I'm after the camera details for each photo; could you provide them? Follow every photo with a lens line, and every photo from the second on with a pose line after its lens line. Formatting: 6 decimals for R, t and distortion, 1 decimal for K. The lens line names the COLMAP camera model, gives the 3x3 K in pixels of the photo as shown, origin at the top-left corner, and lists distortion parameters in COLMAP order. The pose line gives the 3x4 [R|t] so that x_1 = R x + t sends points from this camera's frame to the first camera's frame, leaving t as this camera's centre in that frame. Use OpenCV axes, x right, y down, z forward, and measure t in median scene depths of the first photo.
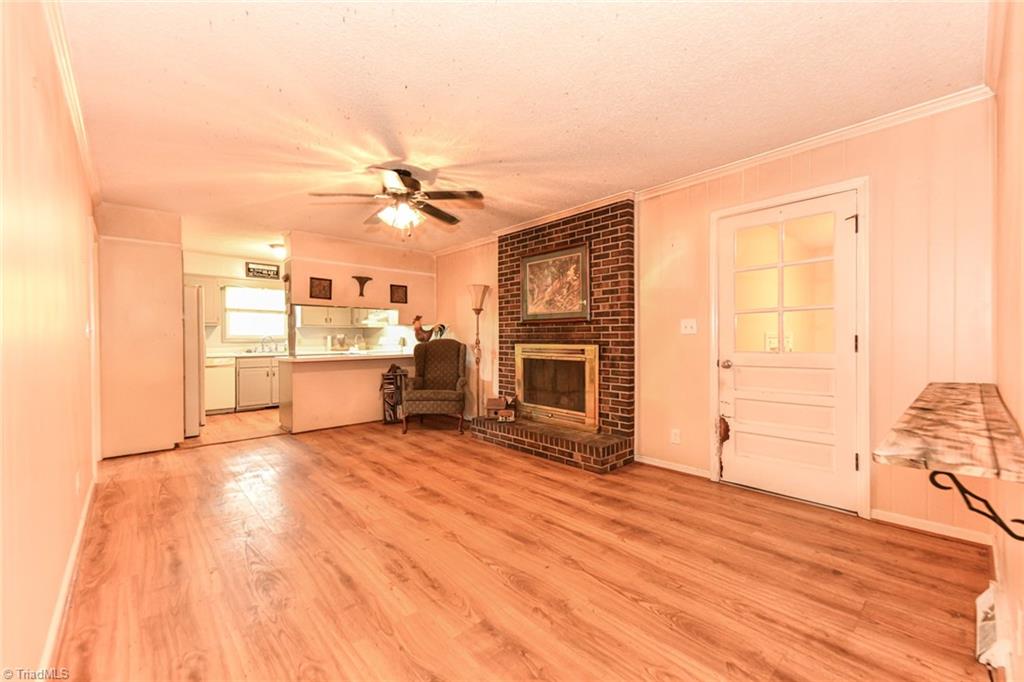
lens RADIAL K [[417.9, 0, 520.5], [0, 417.9, 341.7], [0, 0, 1]] dist [0.024117, -0.003811]
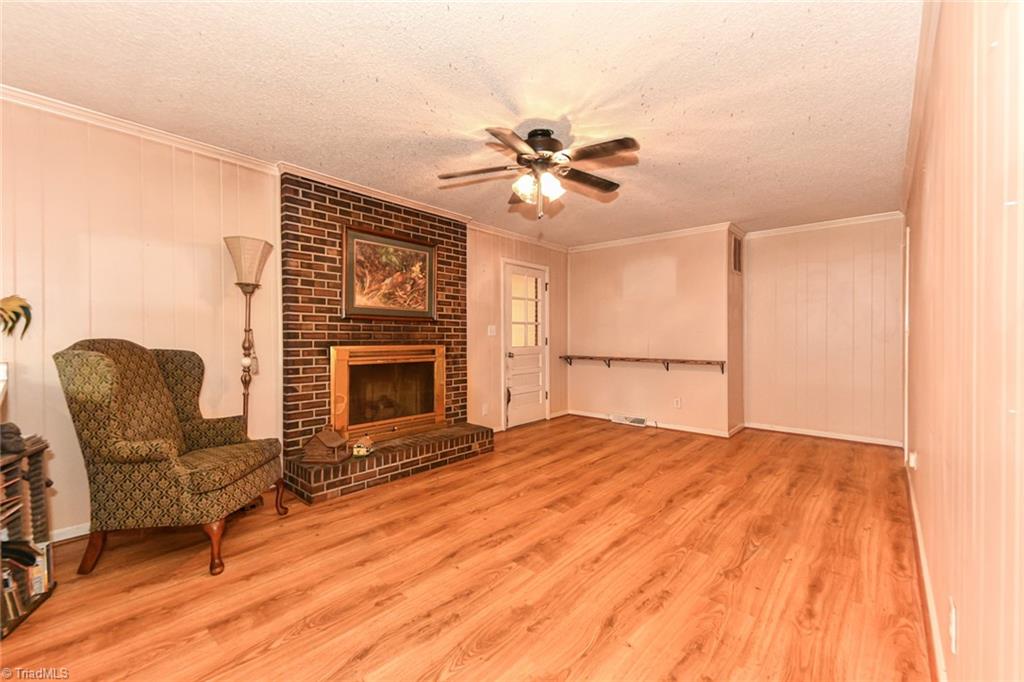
lens RADIAL K [[417.9, 0, 511.2], [0, 417.9, 337.7], [0, 0, 1]] dist [0.024117, -0.003811]
pose [[-0.107921, -0.002118, 0.994157, -0.886678], [0.000999, 0.999997, 0.002238, -0.012810], [-0.994159, 0.001234, -0.107919, 0.932736]]
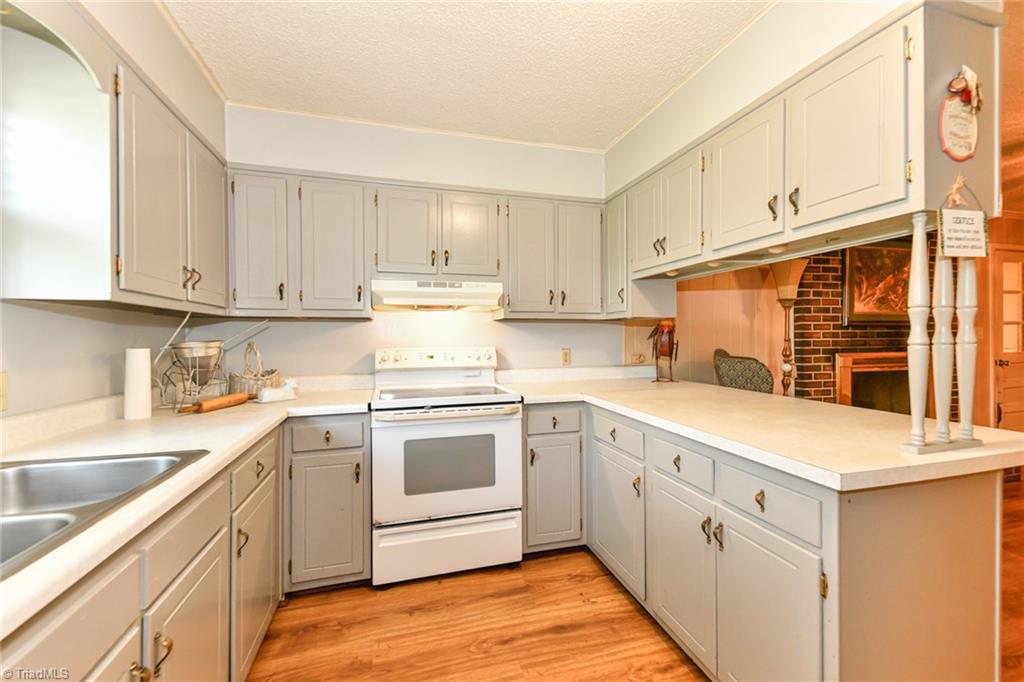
lens RADIAL K [[417.9, 0, 515.8], [0, 417.9, 338.7], [0, 0, 1]] dist [0.024117, -0.003811]
pose [[0.448231, -0.008127, 0.893881, -1.091165], [0.012444, 0.999919, 0.002851, -0.034936], [-0.893831, 0.009846, 0.448296, 1.399458]]
